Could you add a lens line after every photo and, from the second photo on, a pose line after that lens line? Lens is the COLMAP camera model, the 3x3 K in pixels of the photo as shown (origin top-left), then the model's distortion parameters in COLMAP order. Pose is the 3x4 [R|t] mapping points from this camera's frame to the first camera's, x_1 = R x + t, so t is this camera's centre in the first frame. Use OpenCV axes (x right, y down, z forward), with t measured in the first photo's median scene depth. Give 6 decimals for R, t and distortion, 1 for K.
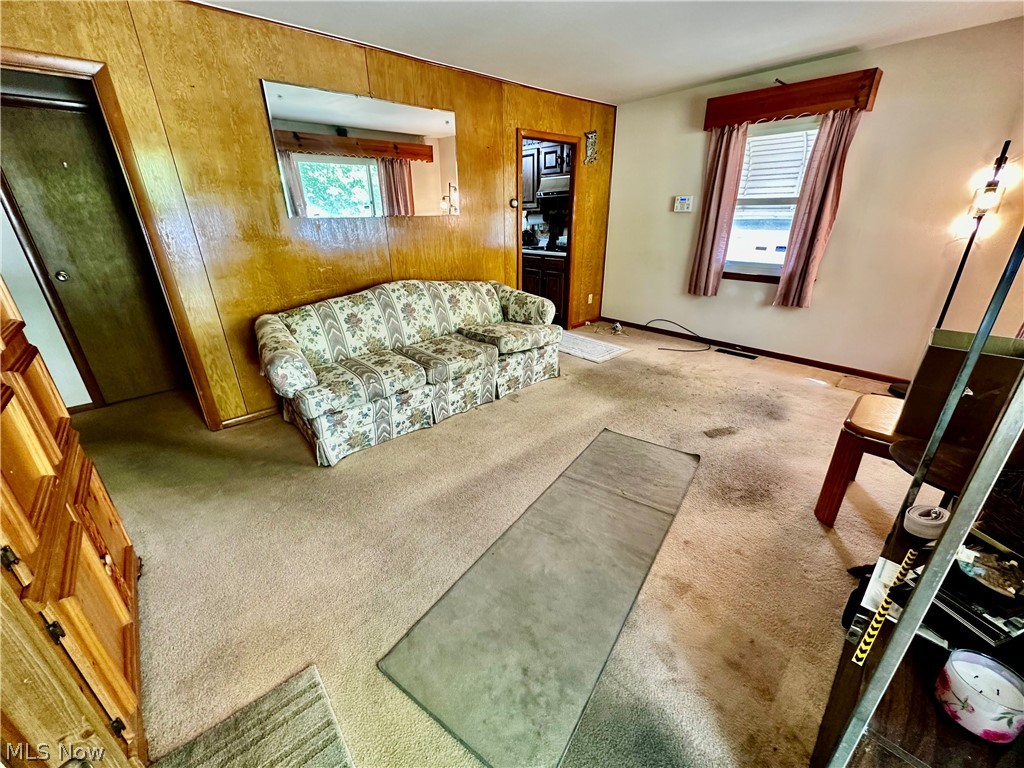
lens RADIAL K [[407.2, 0, 511.5], [0, 407.2, 384.7], [0, 0, 1]] dist [-0.003903, -0.000165]
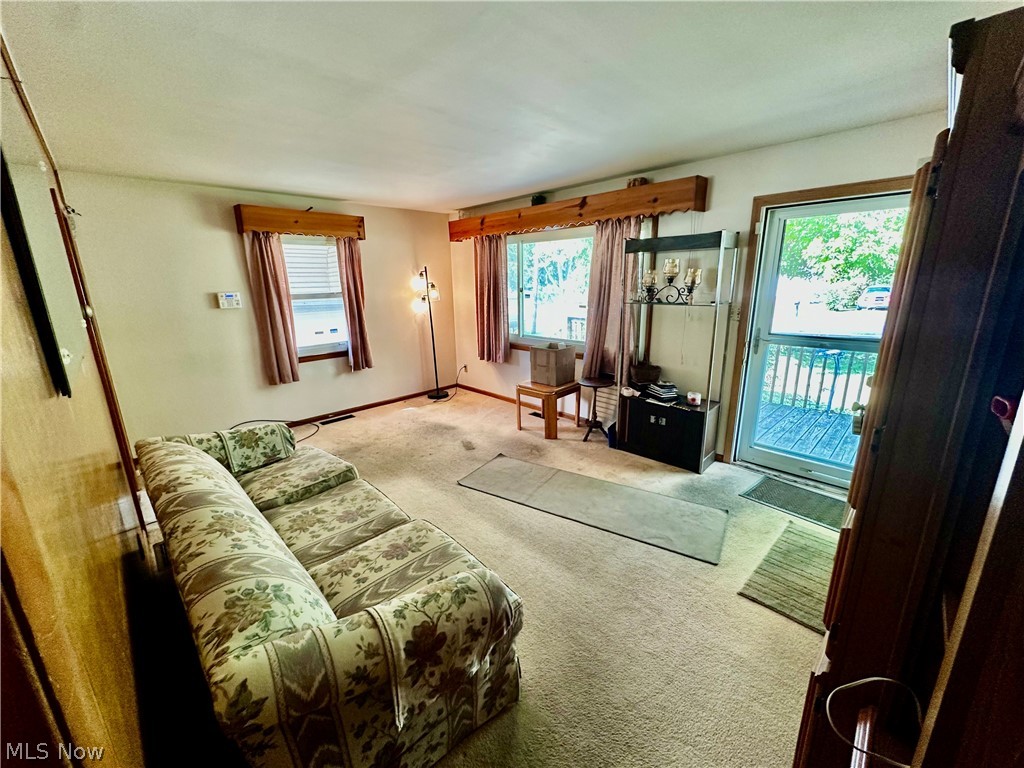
lens RADIAL K [[407.2, 0, 513.2], [0, 407.2, 382.5], [0, 0, 1]] dist [-0.003903, -0.000165]
pose [[-0.042292, -0.234518, 0.971191, -0.704340], [0.409195, 0.882729, 0.230975, -0.289047], [-0.911466, 0.407175, 0.058631, 0.544598]]
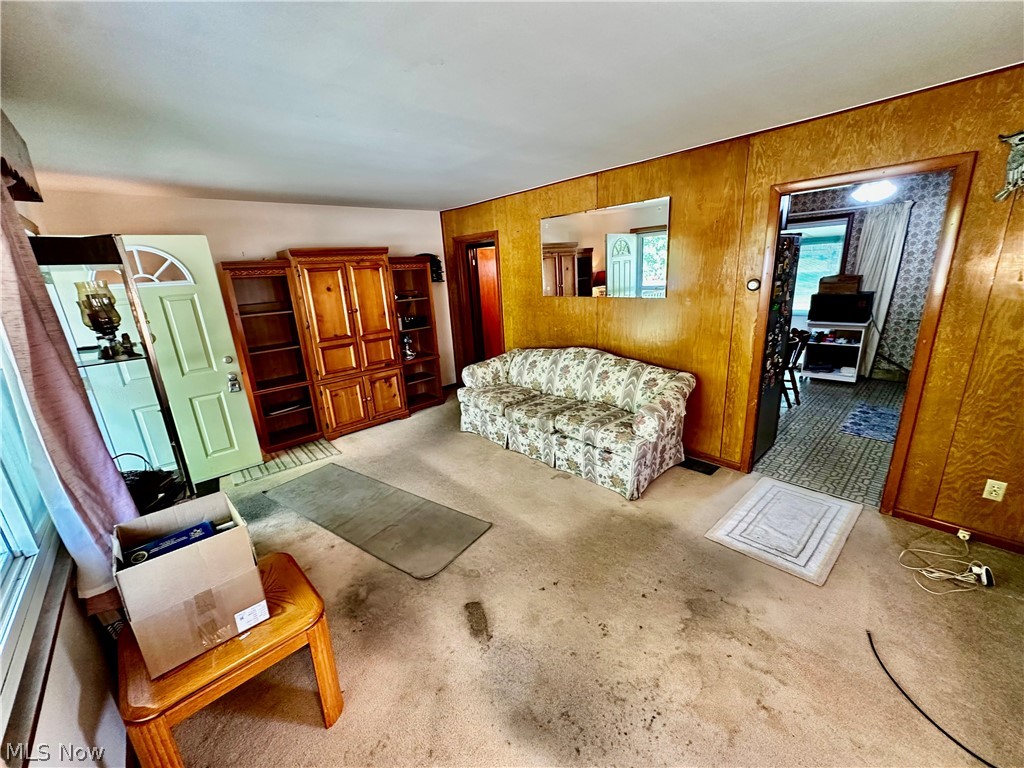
lens RADIAL K [[407.2, 0, 513.0], [0, 407.2, 385.0], [0, 0, 1]] dist [-0.003903, -0.000165]
pose [[0.003907, 0.285141, -0.958478, 0.890693], [-0.340358, 0.901638, 0.266844, -0.392938], [0.940288, 0.325183, 0.100573, 0.687657]]
